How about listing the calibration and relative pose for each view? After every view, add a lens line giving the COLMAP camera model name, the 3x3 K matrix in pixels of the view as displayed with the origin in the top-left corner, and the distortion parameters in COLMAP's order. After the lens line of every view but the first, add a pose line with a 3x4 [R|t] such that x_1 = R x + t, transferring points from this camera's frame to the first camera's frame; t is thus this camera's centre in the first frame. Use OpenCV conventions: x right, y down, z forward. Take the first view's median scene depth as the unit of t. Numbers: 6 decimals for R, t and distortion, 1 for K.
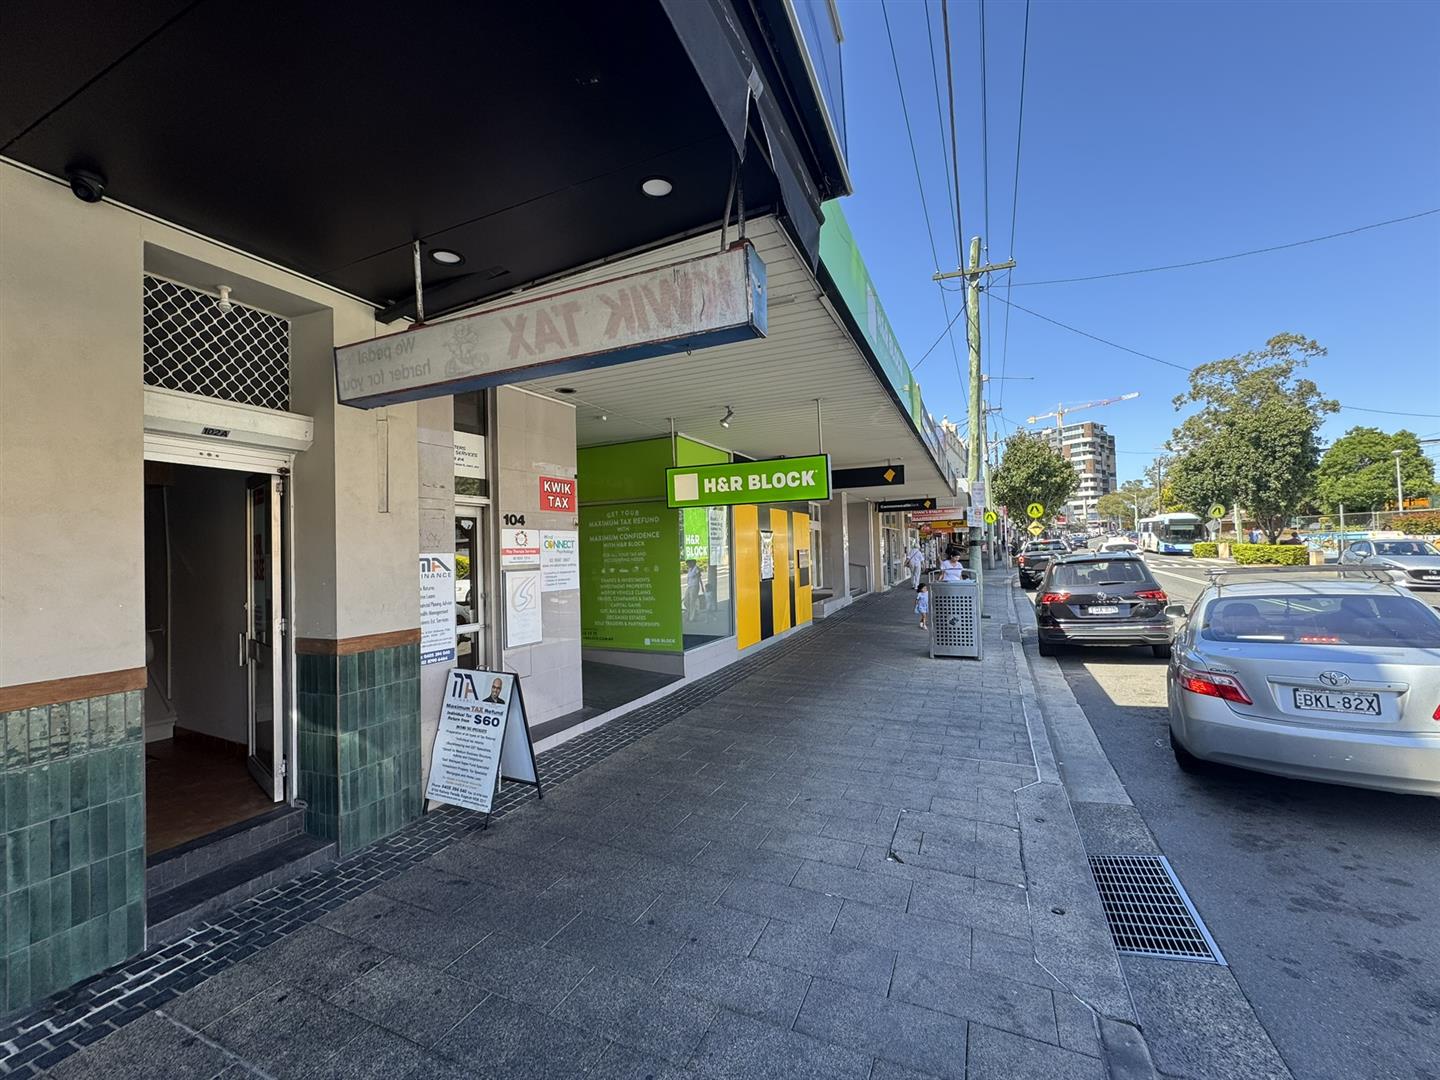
lens RADIAL K [[576.6, 0, 726.0], [0, 576.6, 541.4], [0, 0, 1]] dist [-0.000661, 0.000296]
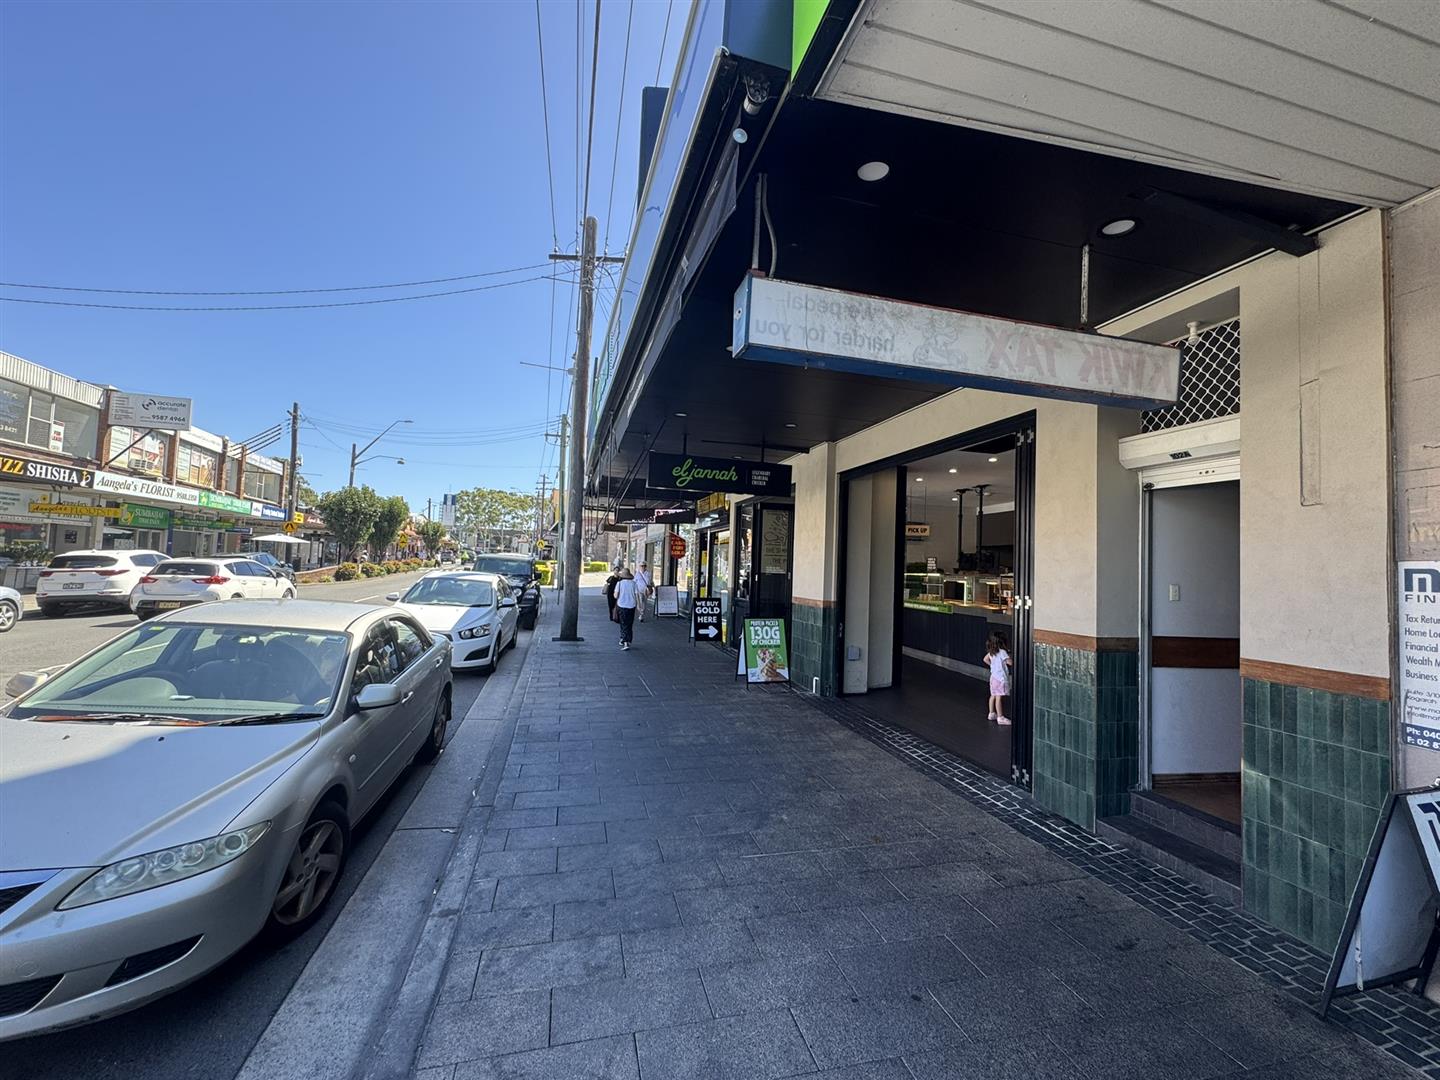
lens RADIAL K [[576.6, 0, 719.5], [0, 576.6, 541.1], [0, 0, 1]] dist [-0.000661, 0.000296]
pose [[-0.775388, -0.033211, -0.630612, 0.552863], [-0.004504, 0.998881, -0.047069, 0.040863], [0.631470, -0.033656, -0.774670, 1.297391]]
